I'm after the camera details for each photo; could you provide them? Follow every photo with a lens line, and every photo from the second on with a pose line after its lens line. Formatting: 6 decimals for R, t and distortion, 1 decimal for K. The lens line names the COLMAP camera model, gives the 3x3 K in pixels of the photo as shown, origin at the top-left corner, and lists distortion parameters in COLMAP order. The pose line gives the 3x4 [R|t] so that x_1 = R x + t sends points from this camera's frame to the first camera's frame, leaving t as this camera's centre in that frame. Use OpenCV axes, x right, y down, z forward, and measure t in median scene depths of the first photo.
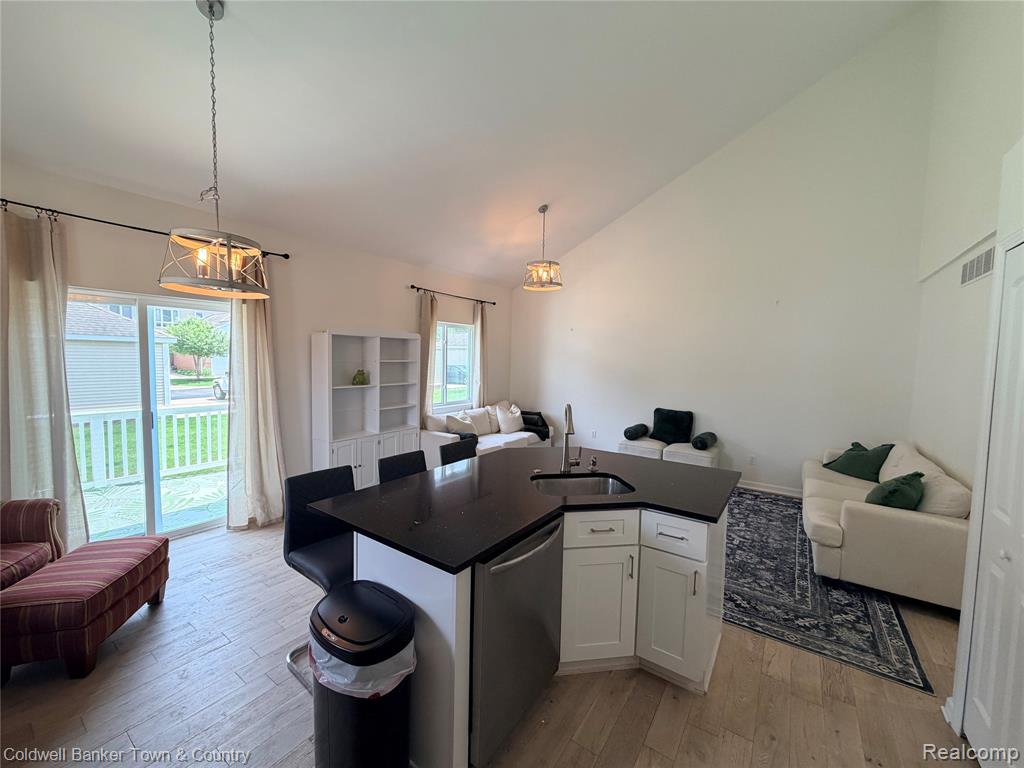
lens RADIAL K [[407.8, 0, 509.9], [0, 407.8, 383.4], [0, 0, 1]] dist [-0.000254, -0.000259]
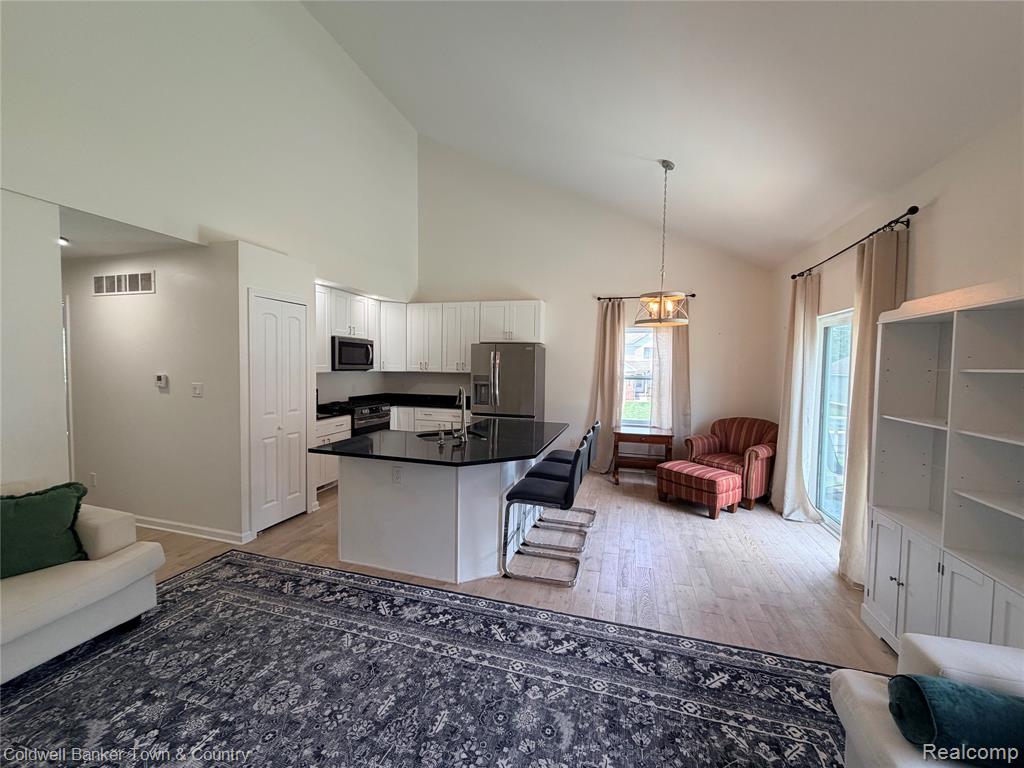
lens RADIAL K [[407.8, 0, 509.9], [0, 407.8, 383.4], [0, 0, 1]] dist [-0.000254, -0.000259]
pose [[-0.947652, -0.020173, -0.318667, 0.200905], [-0.056026, 0.993025, 0.103746, -0.053159], [0.314352, 0.116169, -0.942172, 1.096910]]
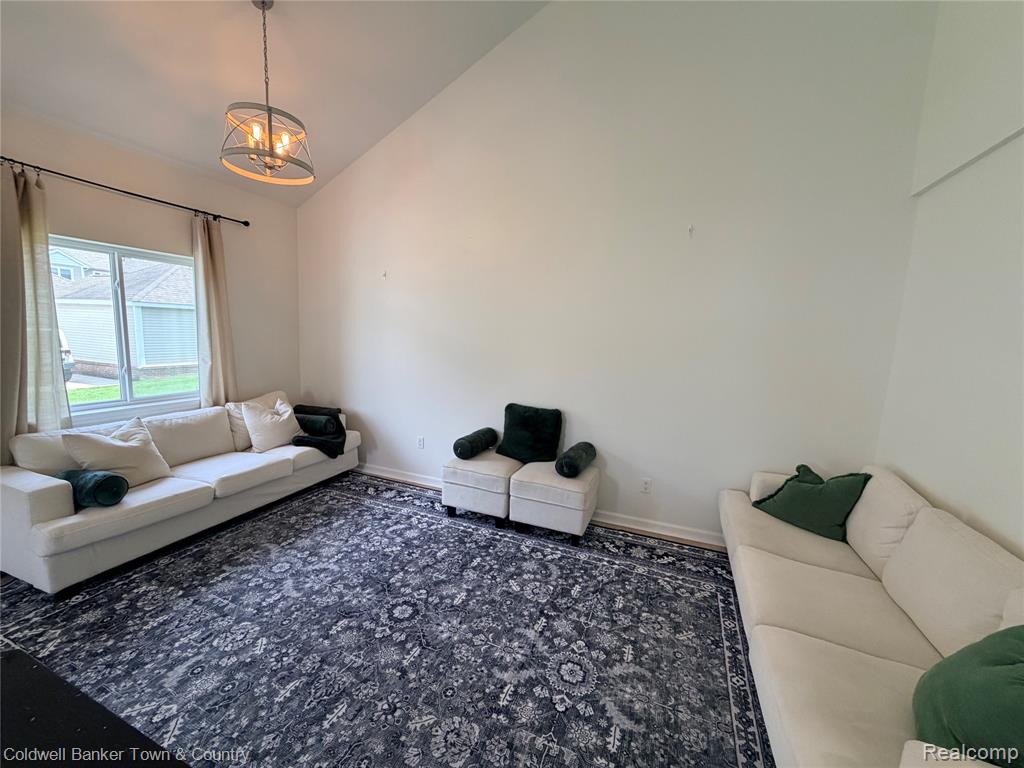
lens RADIAL K [[407.8, 0, 509.9], [0, 407.8, 383.4], [0, 0, 1]] dist [-0.000254, -0.000259]
pose [[0.975116, -0.012609, 0.221334, 0.249737], [-0.002732, 0.997622, 0.068867, -0.014737], [-0.221676, -0.067758, 0.972763, 0.441488]]
